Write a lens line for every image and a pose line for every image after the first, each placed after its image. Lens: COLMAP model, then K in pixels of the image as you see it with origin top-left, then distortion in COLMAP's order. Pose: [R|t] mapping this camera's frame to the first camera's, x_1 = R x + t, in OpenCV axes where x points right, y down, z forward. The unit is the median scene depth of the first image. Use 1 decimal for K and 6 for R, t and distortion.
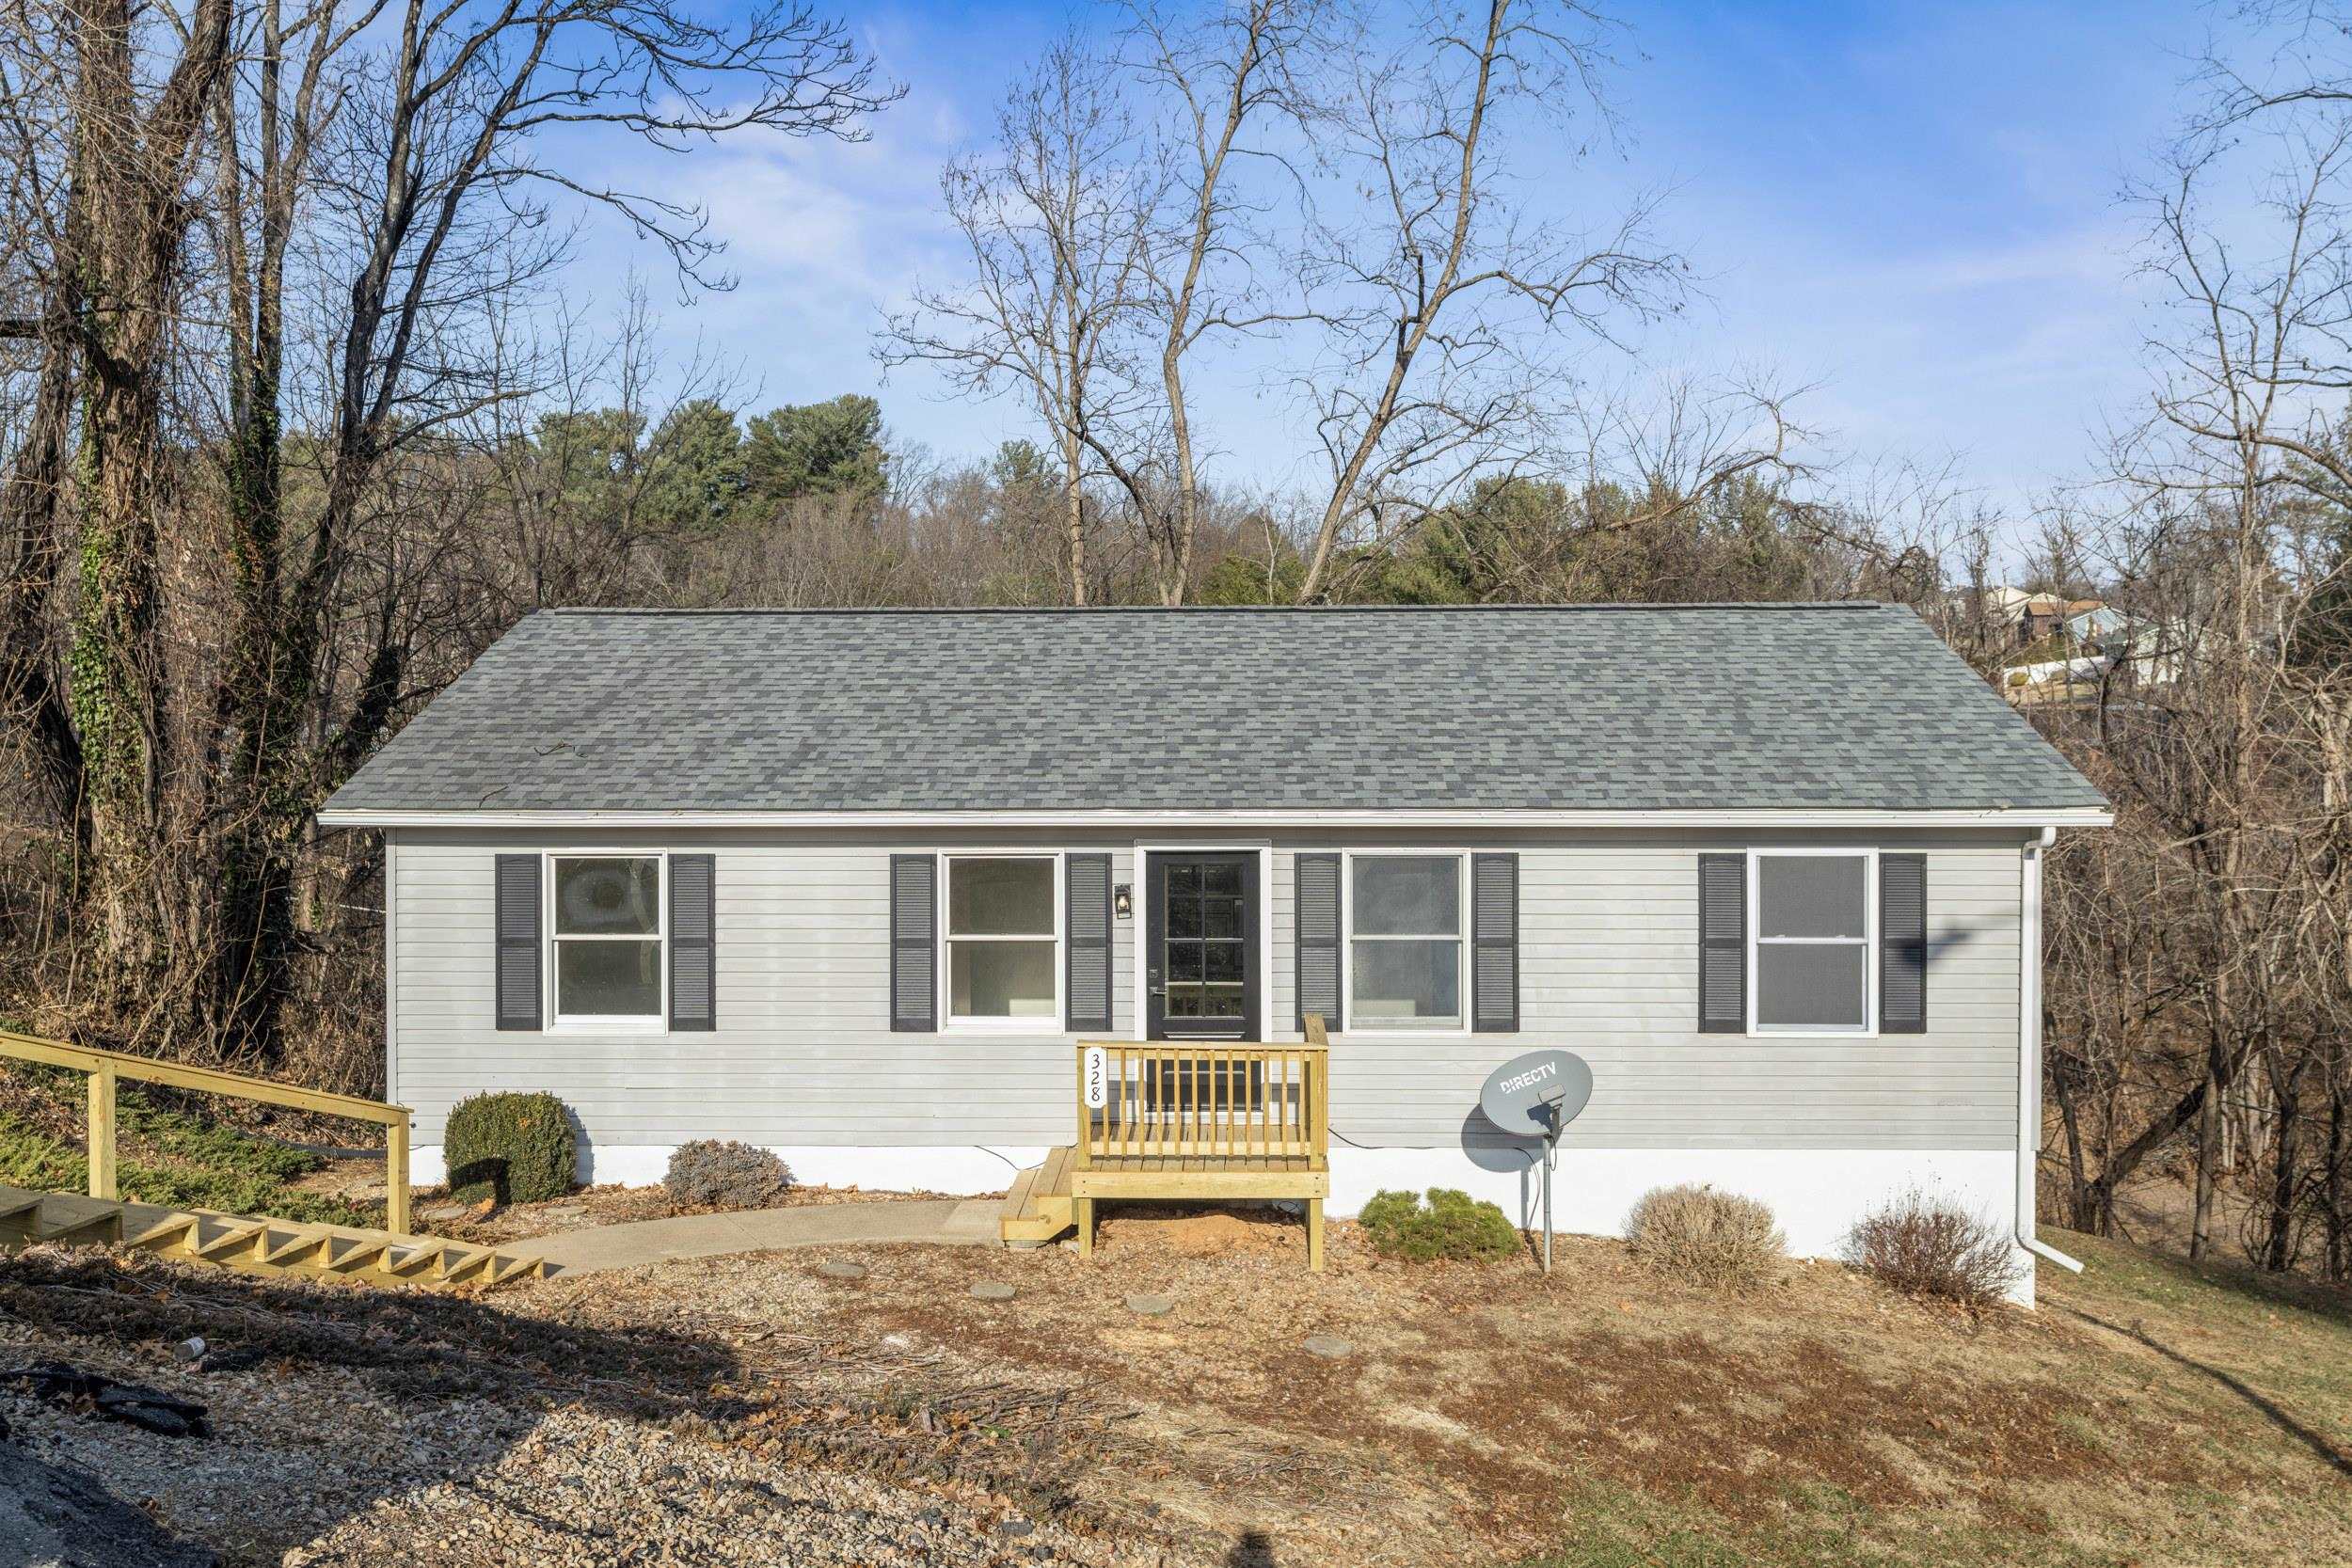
lens RADIAL K [[1784.6, 0, 1189.6], [0, 1784.6, 708.2], [0, 0, 1]] dist [0.002571, 0.000508]
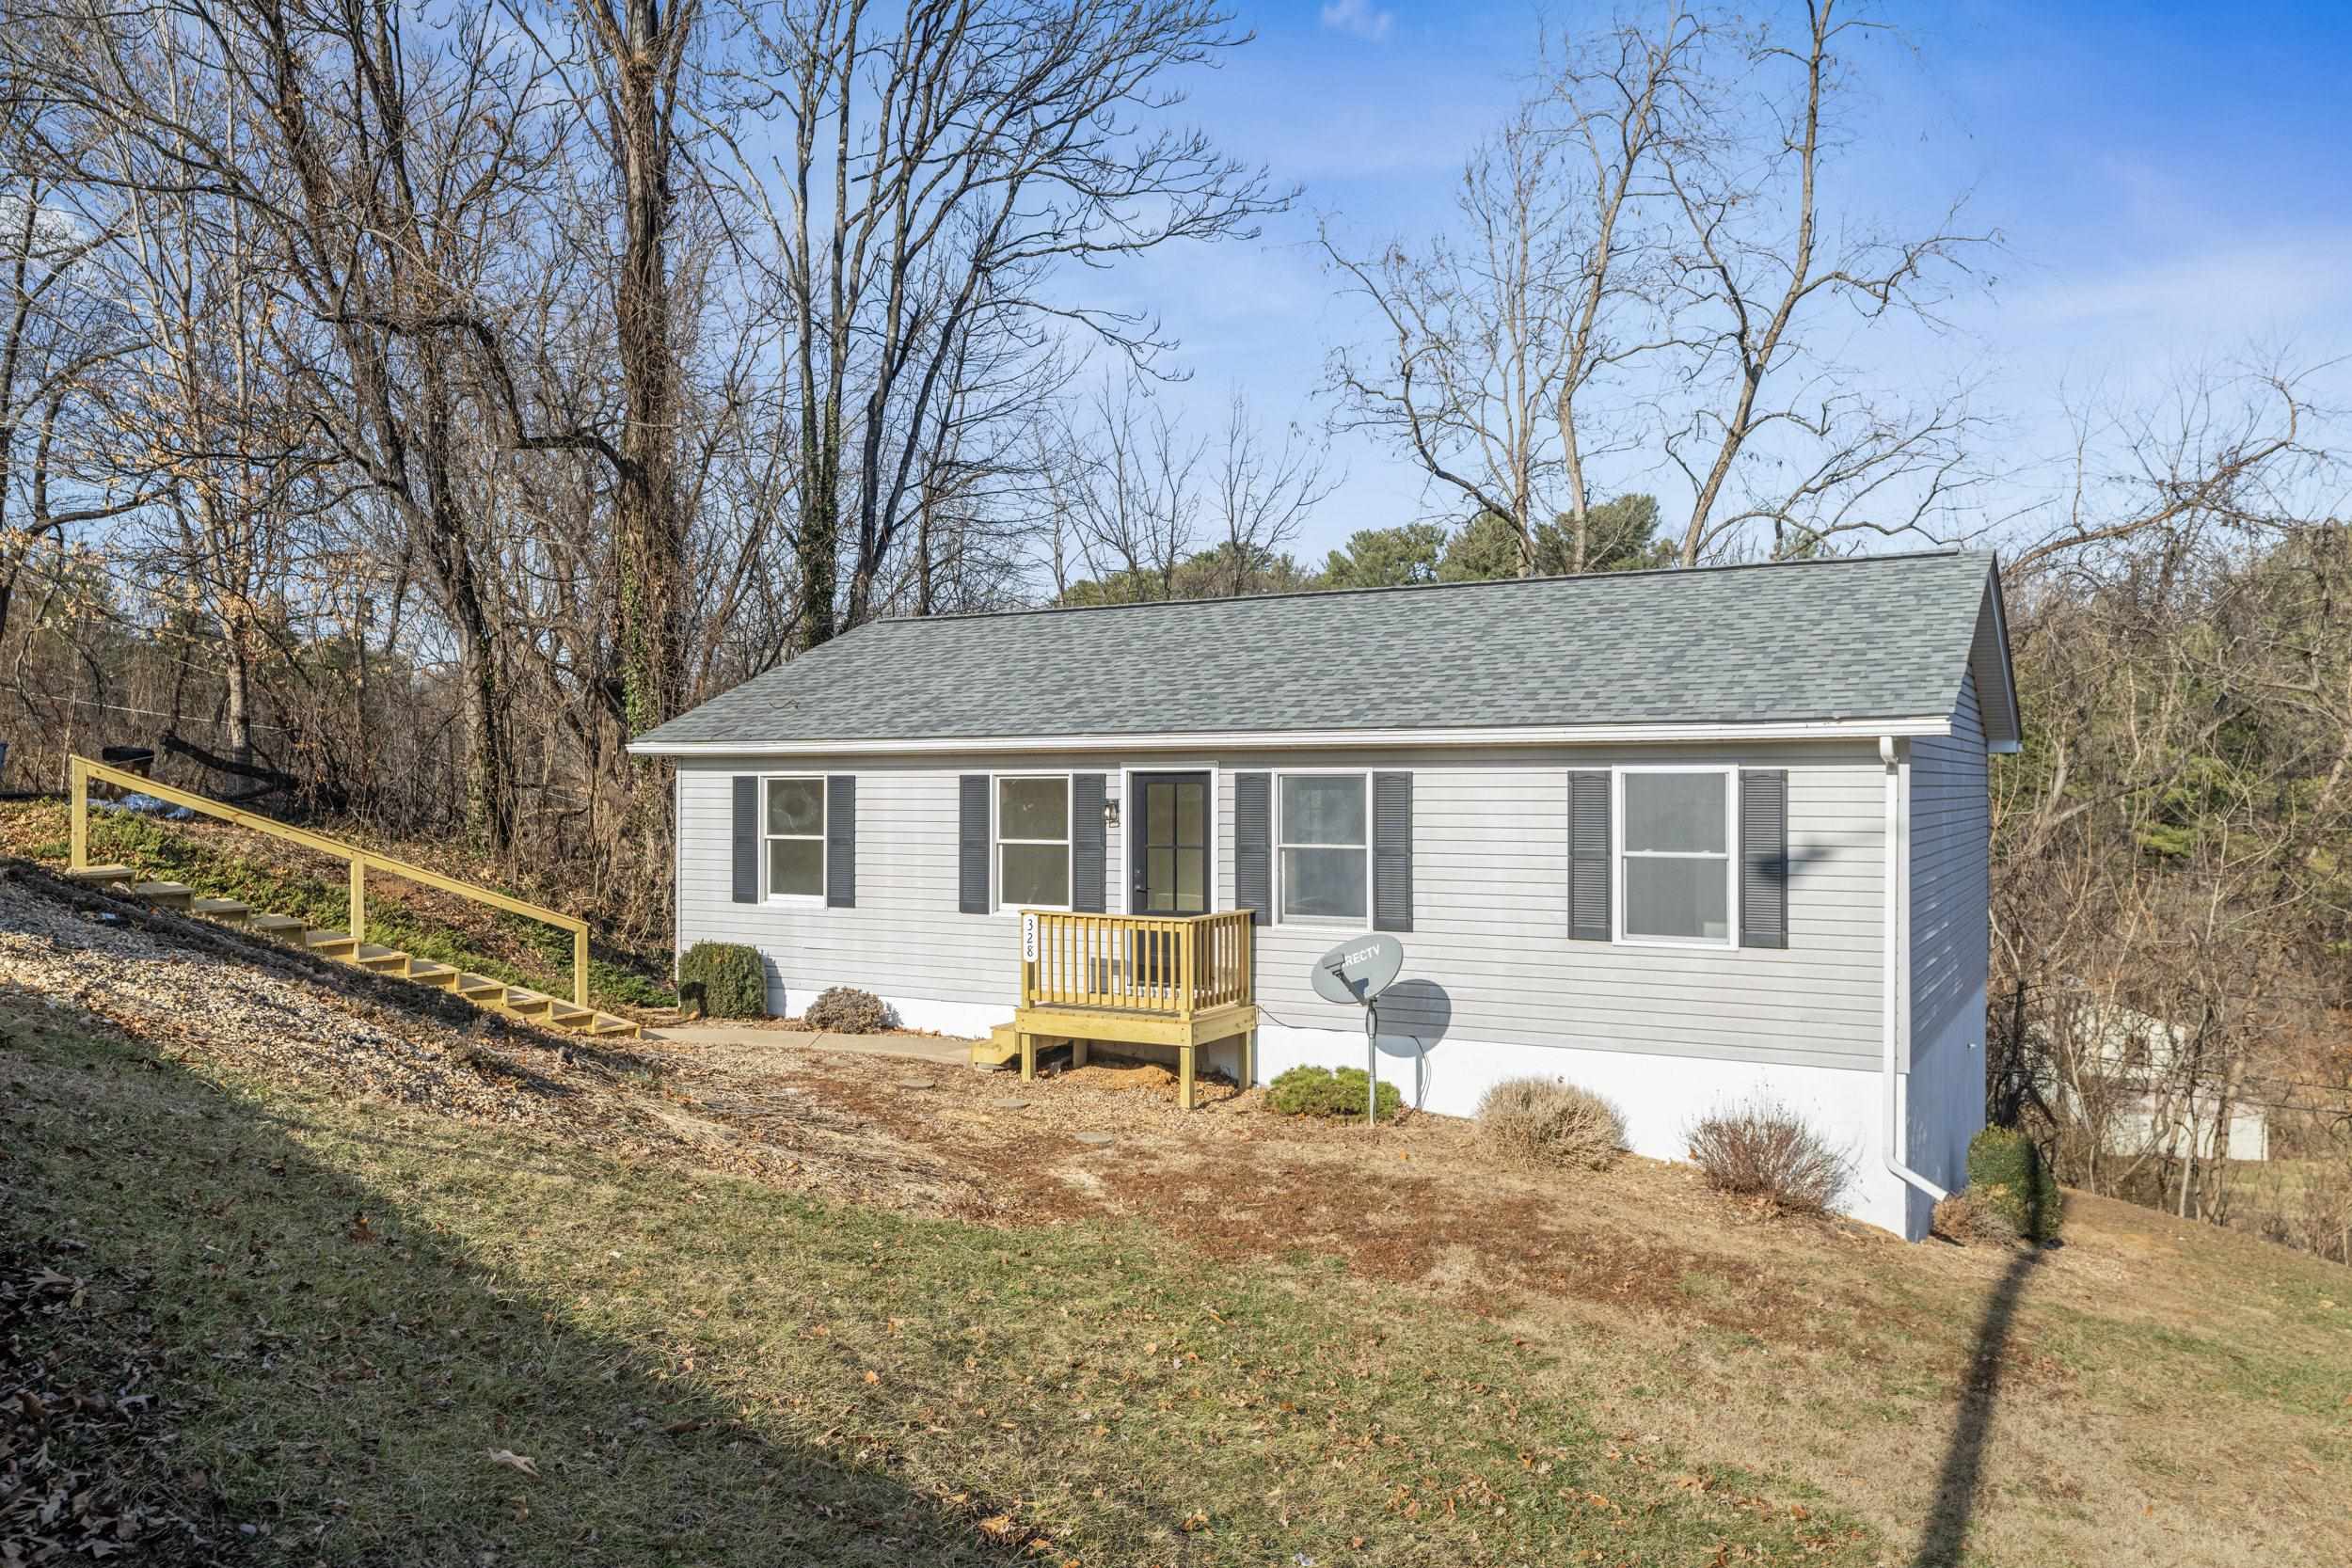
lens RADIAL K [[1715.7, 0, 1176.0], [0, 1715.7, 784.0], [0, 0, 1]] dist [0.004372, -0.000283]
pose [[0.879110, 0.001925, -0.476615, 0.566741], [-0.010206, 0.999839, -0.014786, 0.105943], [0.476510, 0.017863, 0.878988, -0.018436]]
